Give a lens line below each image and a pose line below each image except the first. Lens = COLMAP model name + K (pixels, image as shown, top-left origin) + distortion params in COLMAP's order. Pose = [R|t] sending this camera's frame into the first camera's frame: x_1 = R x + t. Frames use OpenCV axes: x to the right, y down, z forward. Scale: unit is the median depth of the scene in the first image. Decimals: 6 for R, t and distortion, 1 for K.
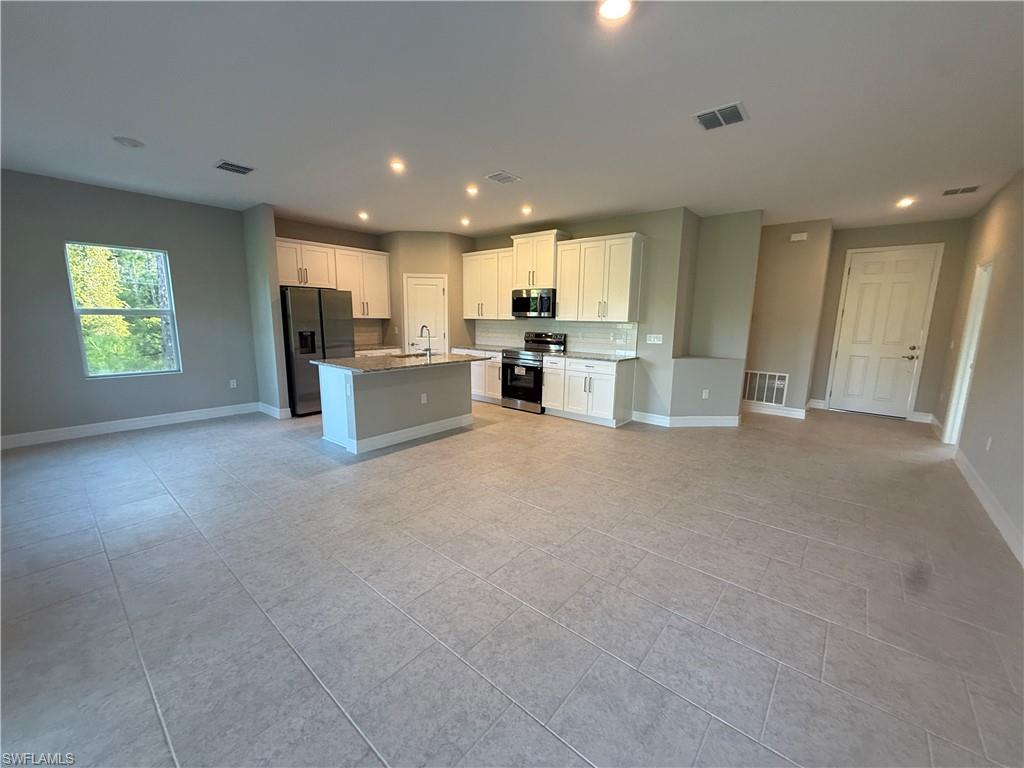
lens RADIAL K [[406.6, 0, 509.9], [0, 406.6, 384.2], [0, 0, 1]] dist [0.000763, 0.000042]
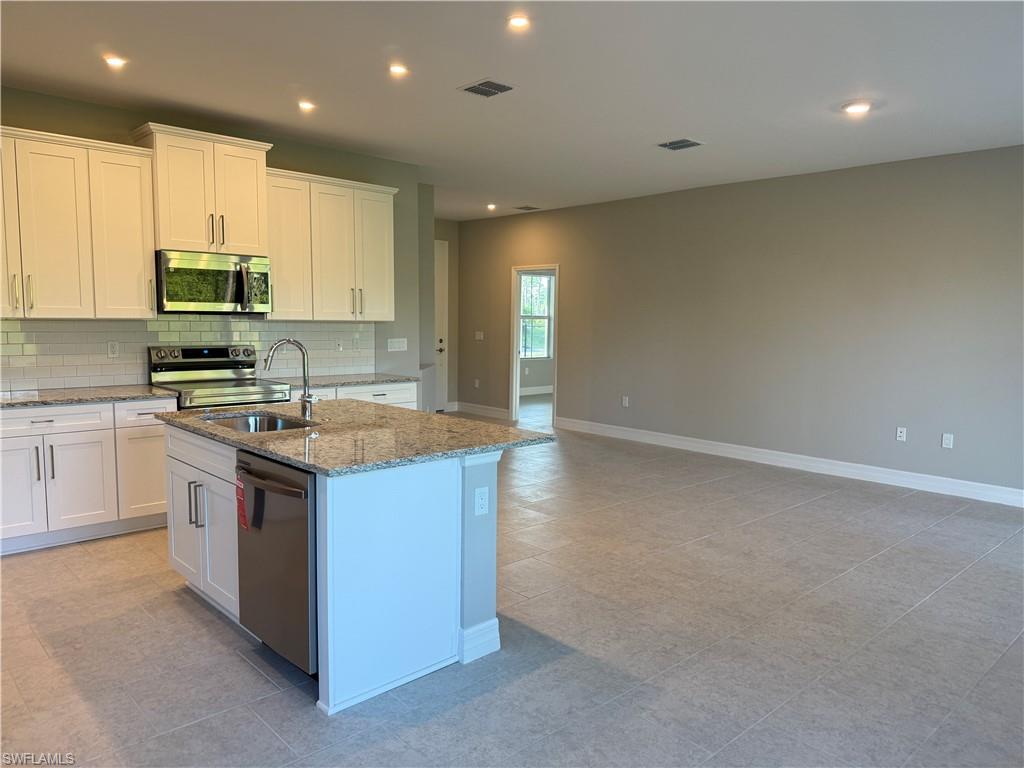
lens RADIAL K [[714.0, 0, 511.8], [0, 714.0, 390.9], [0, 0, 1]] dist [0.063494, -0.080545]
pose [[0.116064, -0.115860, 0.986461, -0.878124], [0.151658, 0.983595, 0.097680, -0.130057], [-0.981595, 0.138268, 0.131731, 0.697741]]
